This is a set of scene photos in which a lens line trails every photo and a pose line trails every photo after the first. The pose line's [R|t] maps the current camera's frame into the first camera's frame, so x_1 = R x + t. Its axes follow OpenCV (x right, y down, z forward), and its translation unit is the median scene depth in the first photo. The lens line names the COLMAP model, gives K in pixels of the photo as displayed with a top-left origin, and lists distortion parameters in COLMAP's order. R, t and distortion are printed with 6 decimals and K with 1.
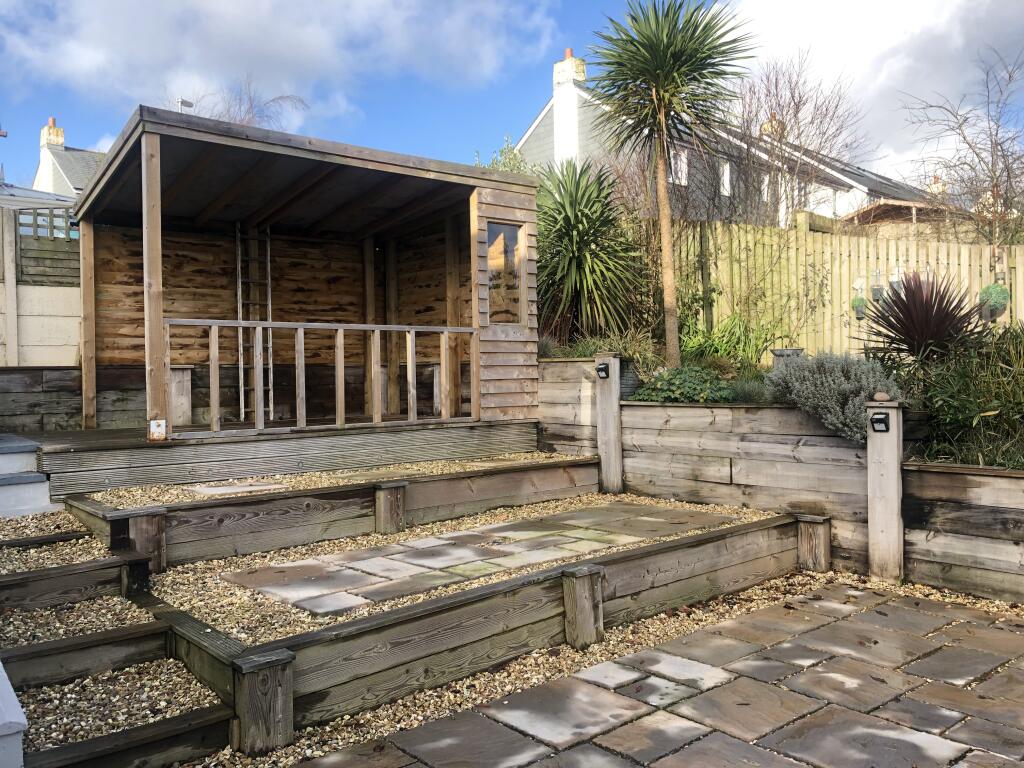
lens RADIAL K [[830.5, 0, 502.8], [0, 830.5, 375.4], [0, 0, 1]] dist [0.058119, -0.094905]
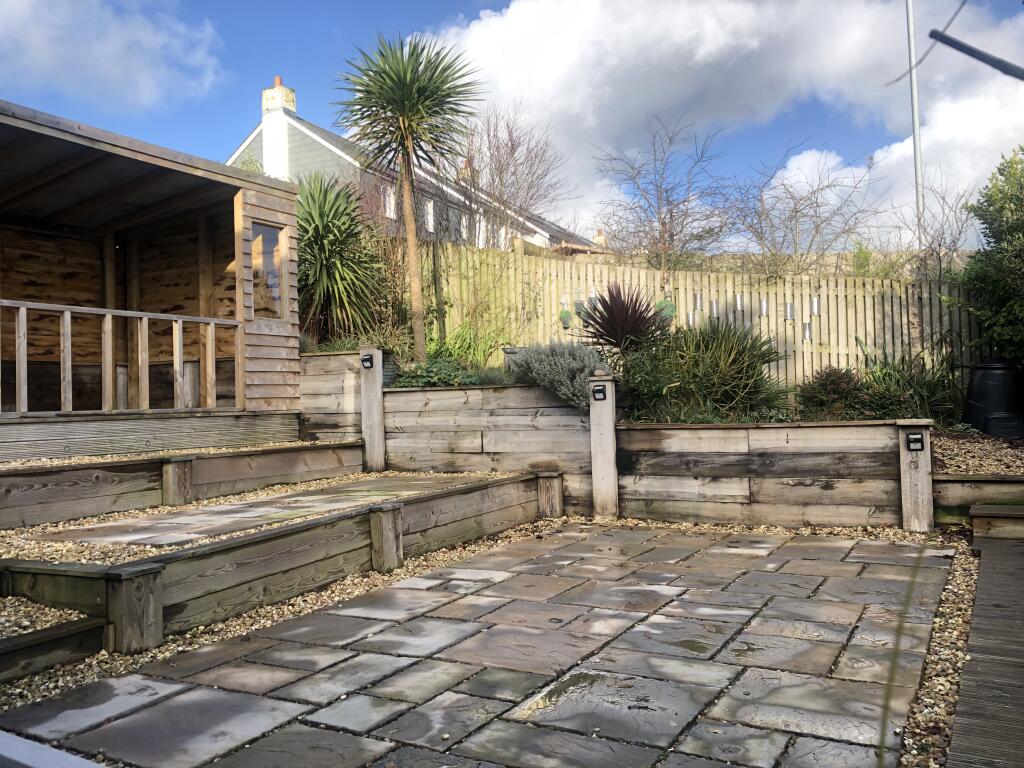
lens RADIAL K [[830.5, 0, 502.8], [0, 830.5, 375.4], [0, 0, 1]] dist [0.058119, -0.094905]
pose [[0.934447, 0.003205, 0.356089, -0.112319], [0.012779, 0.999014, -0.042524, 0.067541], [-0.355874, 0.044287, 0.933484, -0.105029]]
